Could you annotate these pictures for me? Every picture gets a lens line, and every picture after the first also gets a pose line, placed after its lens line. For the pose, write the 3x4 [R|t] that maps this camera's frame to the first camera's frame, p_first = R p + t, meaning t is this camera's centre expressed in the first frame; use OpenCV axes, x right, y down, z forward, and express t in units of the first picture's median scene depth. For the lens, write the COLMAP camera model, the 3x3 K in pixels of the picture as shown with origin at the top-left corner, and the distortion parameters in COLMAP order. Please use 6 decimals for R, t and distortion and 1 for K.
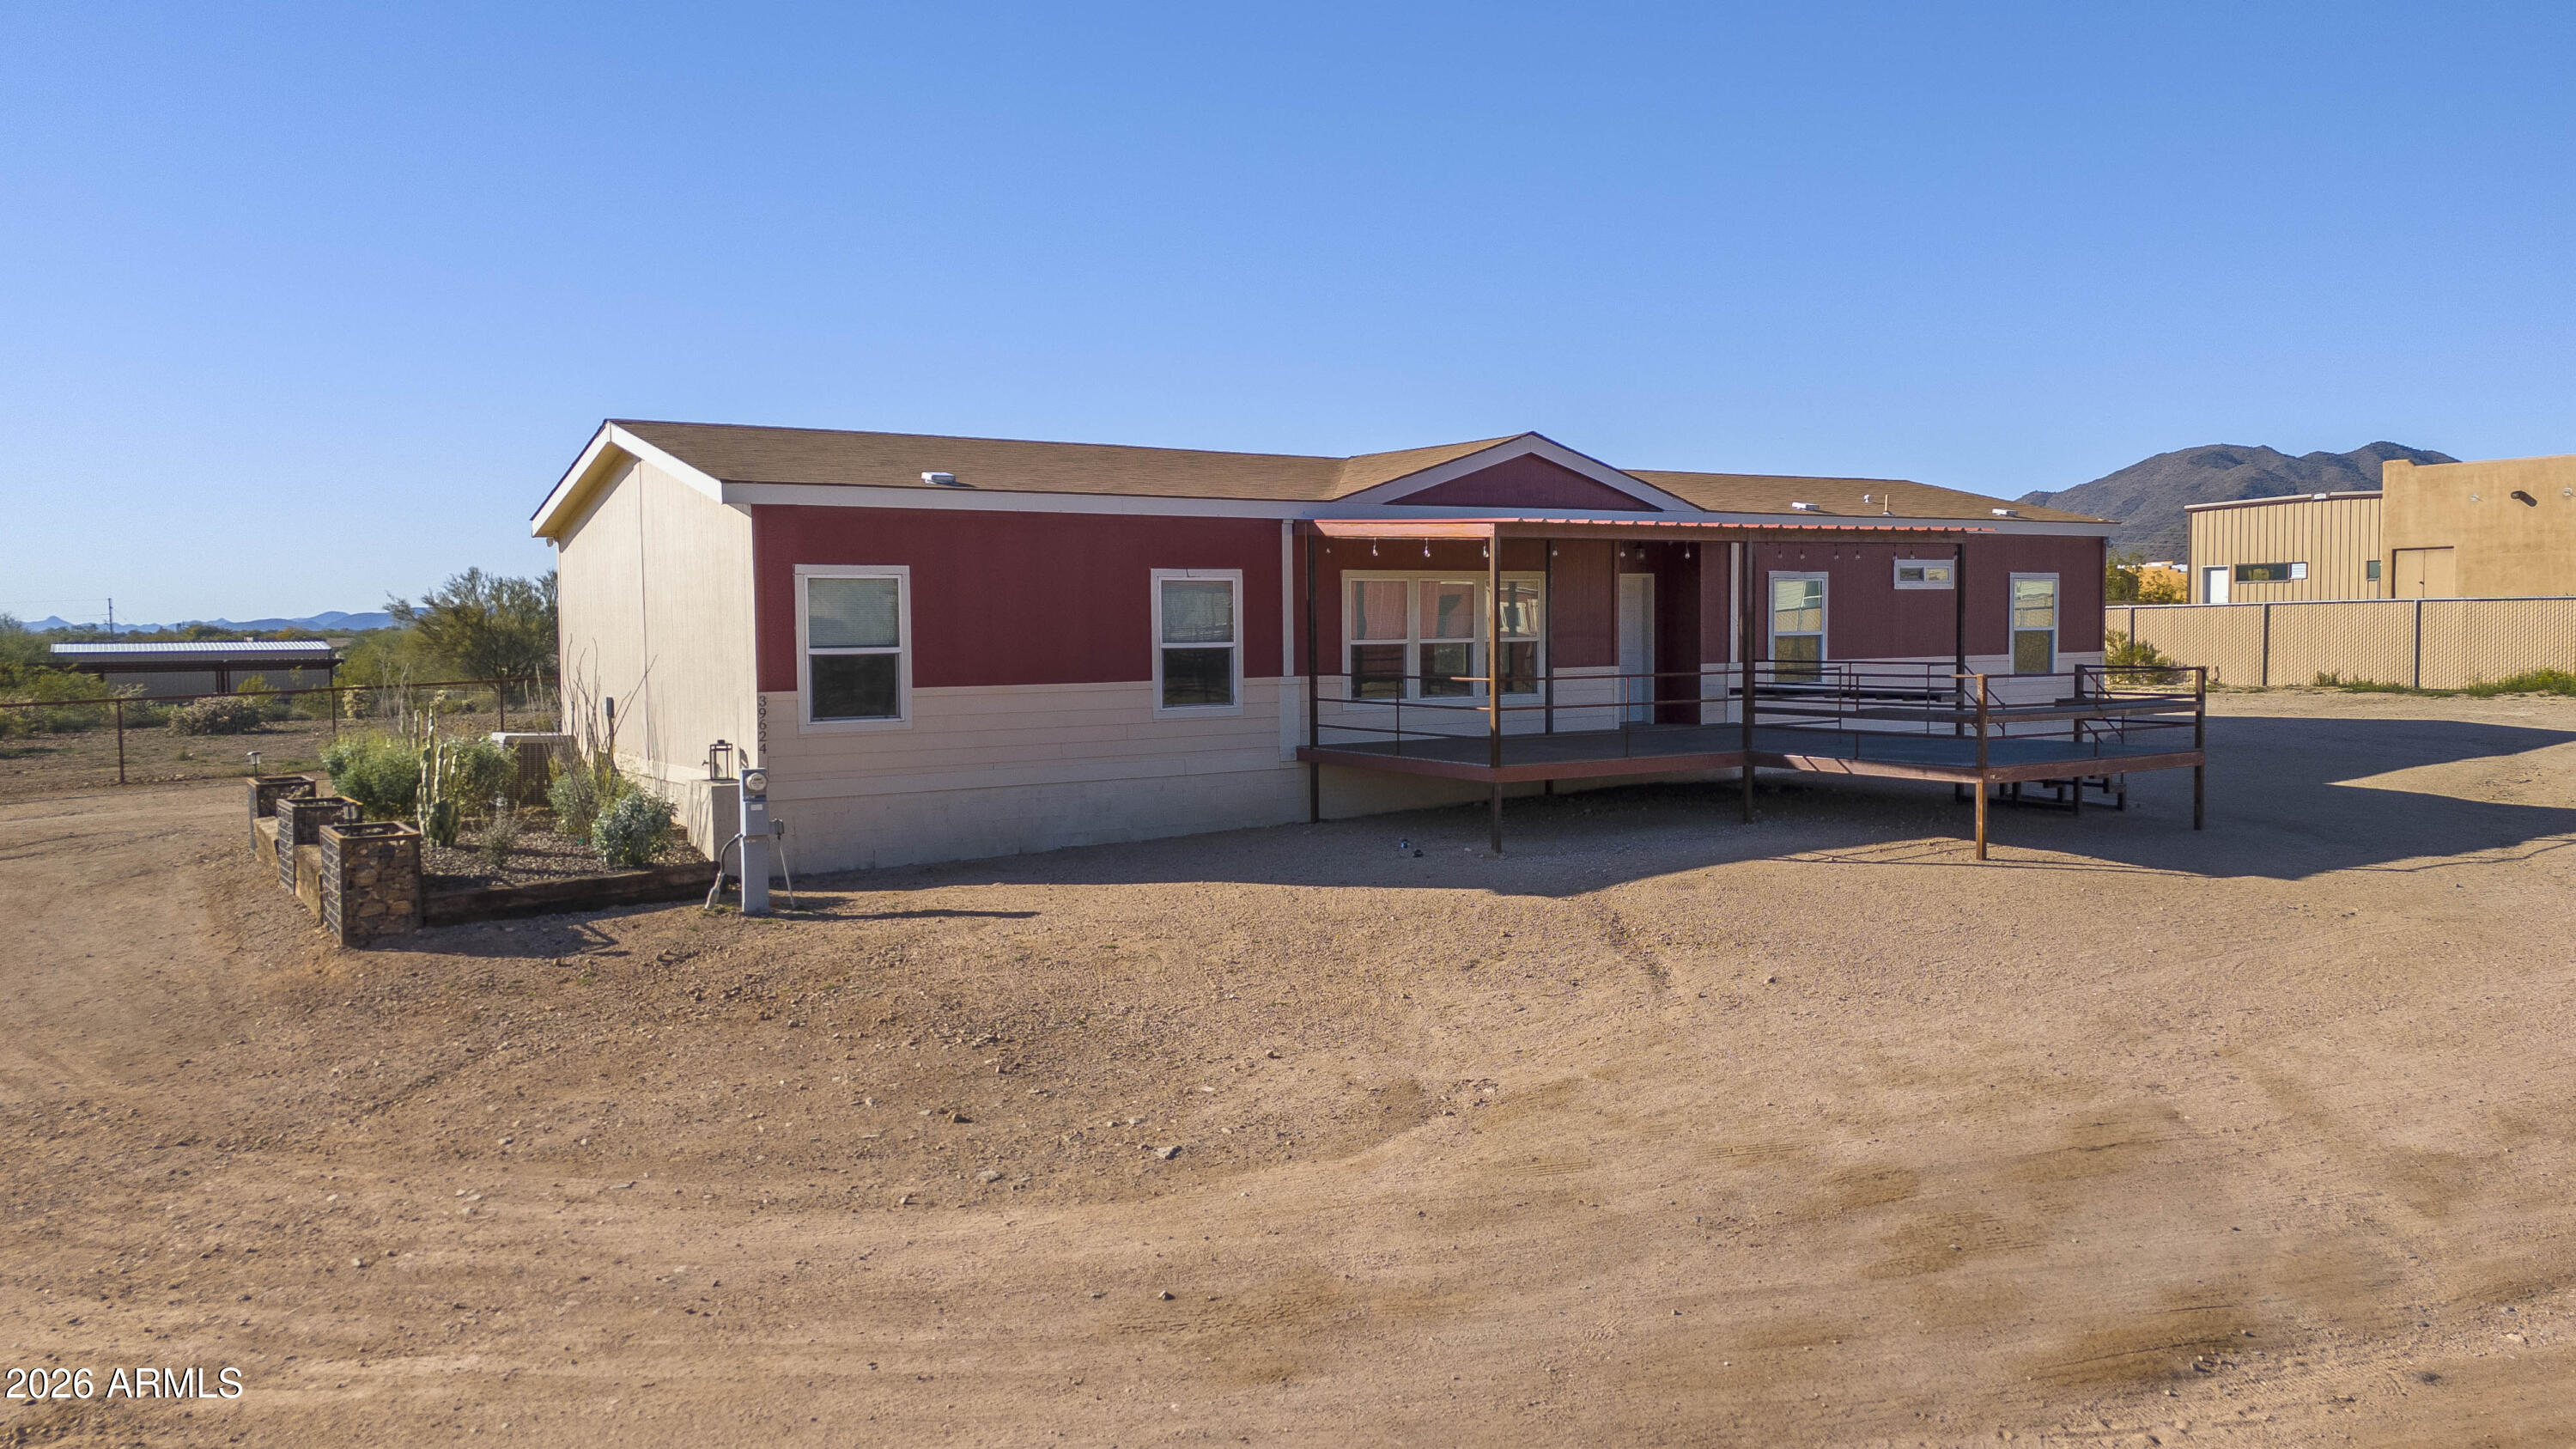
lens RADIAL K [[1830.4, 0, 1296.3], [0, 1830.4, 720.4], [0, 0, 1]] dist [0.120650, -0.127294]
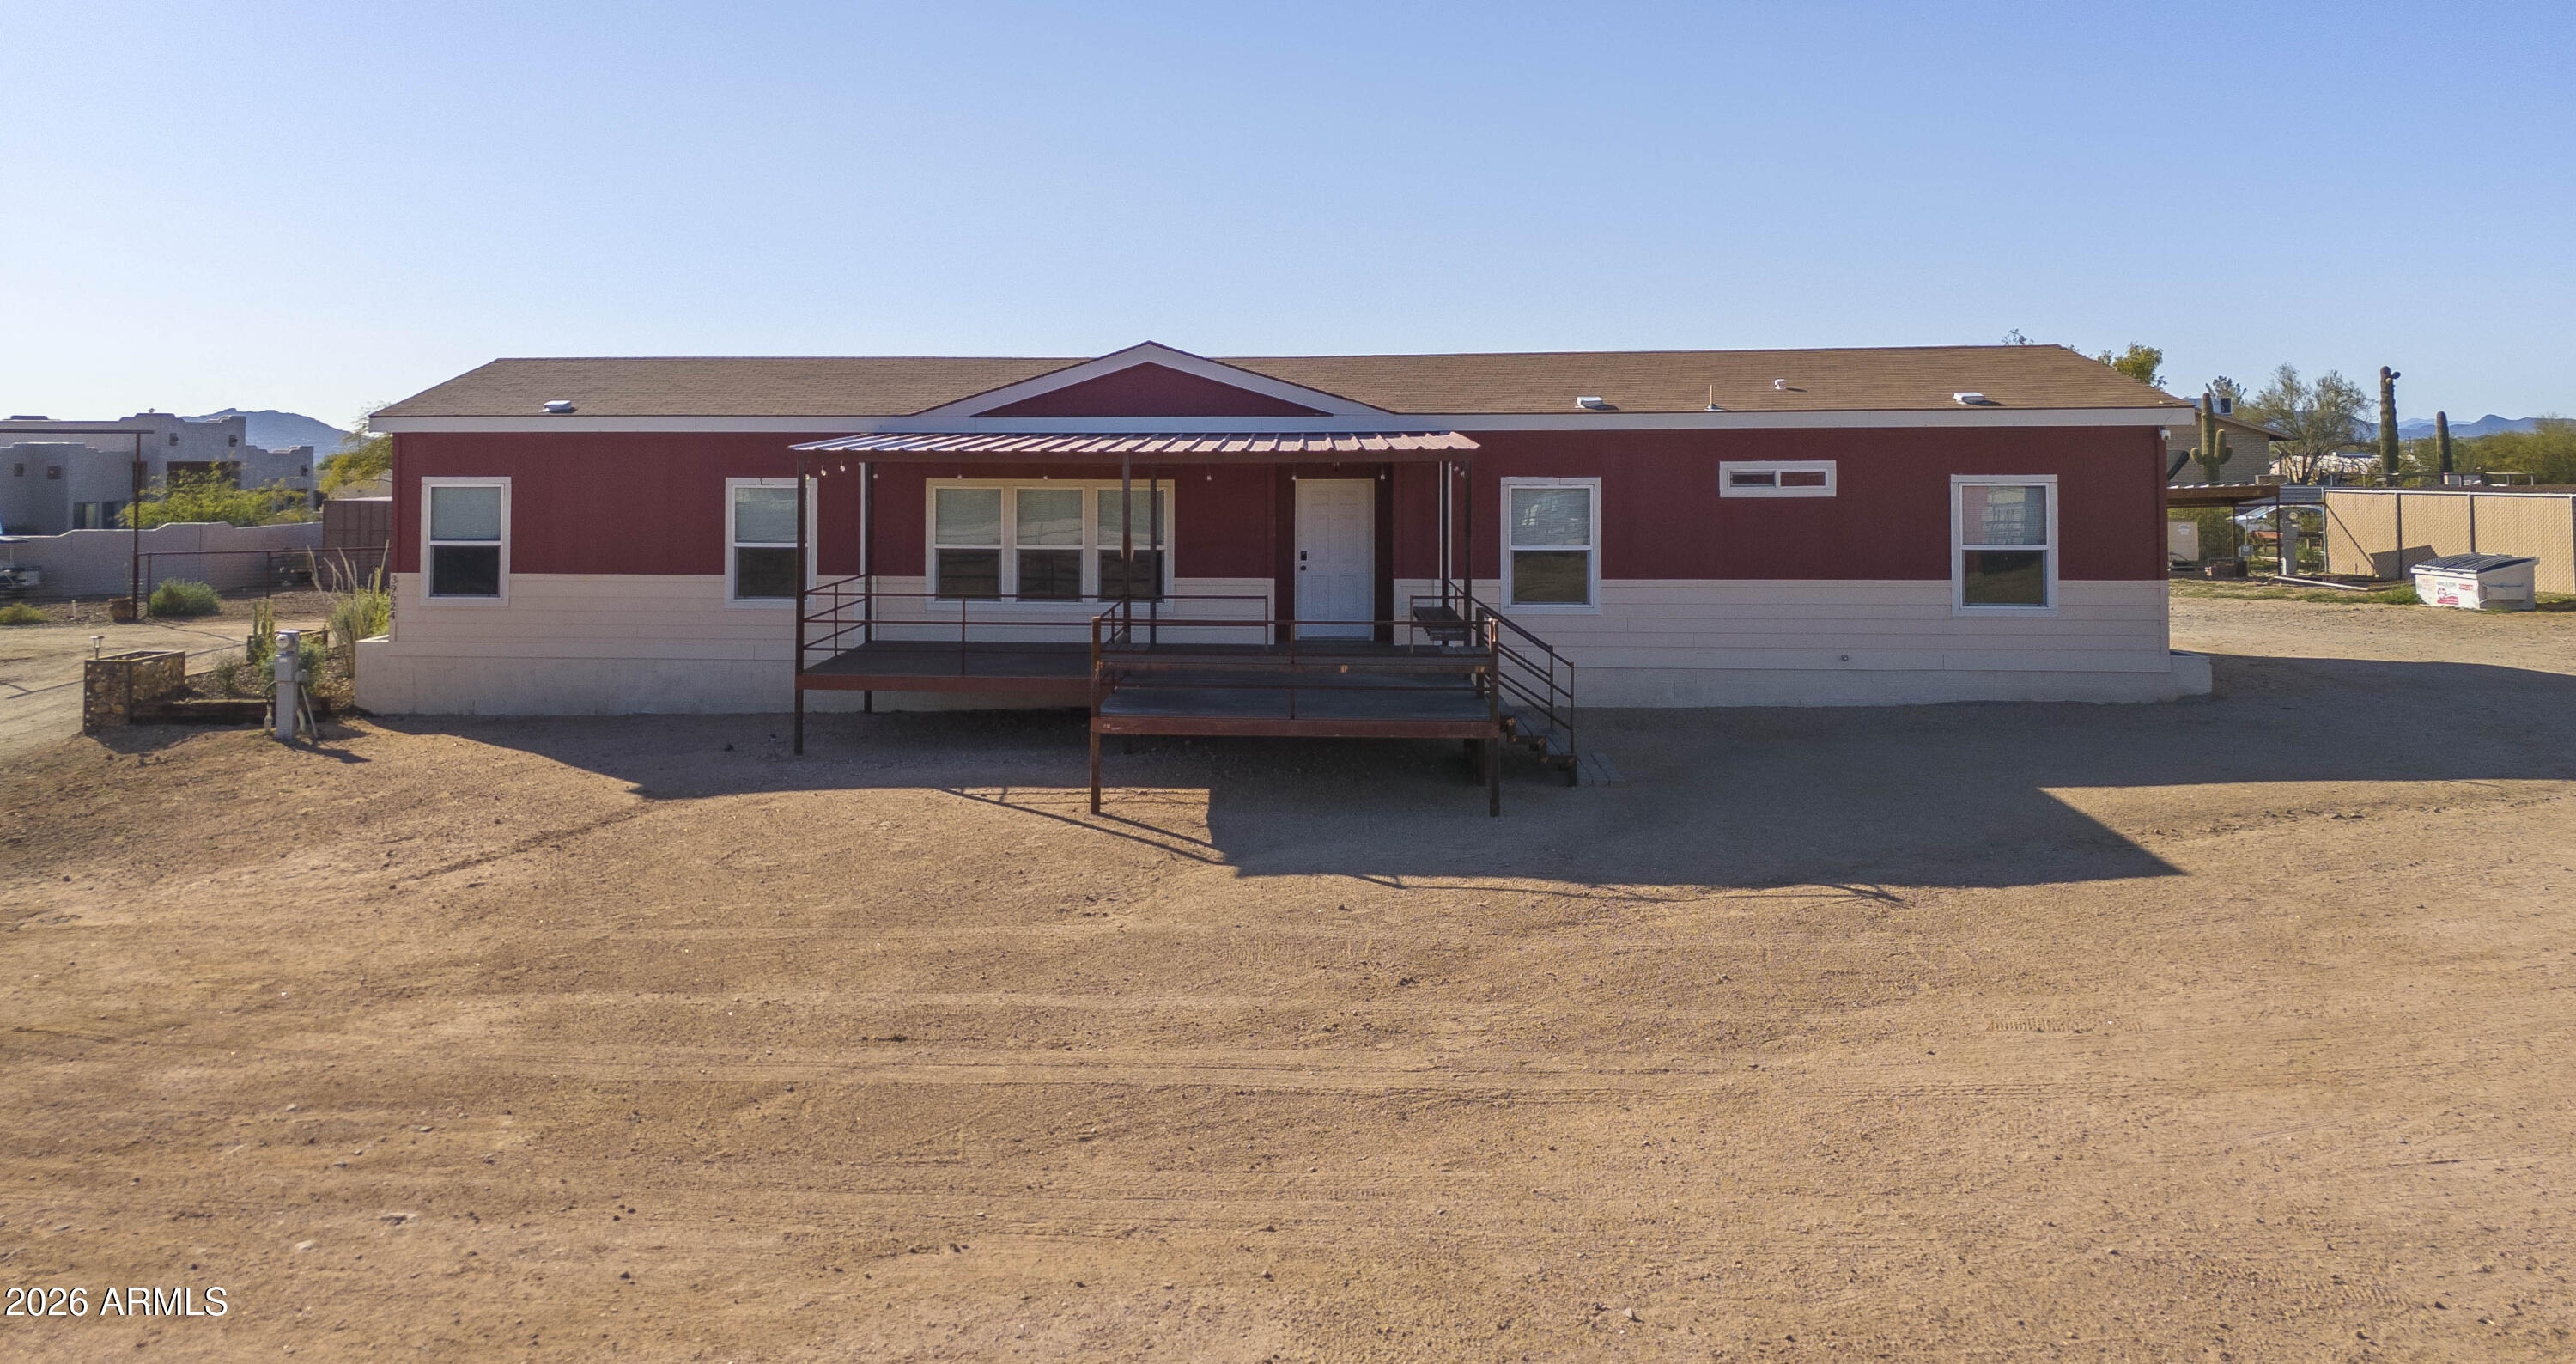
lens RADIAL K [[1407.4, 0, 1288.9], [0, 1407.4, 613.5], [0, 0, 1]] dist [0.129551, -0.000206]
pose [[0.780467, 0.049348, -0.623246, 0.702248], [-0.043006, 0.998756, 0.025226, -0.032372], [0.623716, 0.007116, 0.781619, 0.460807]]
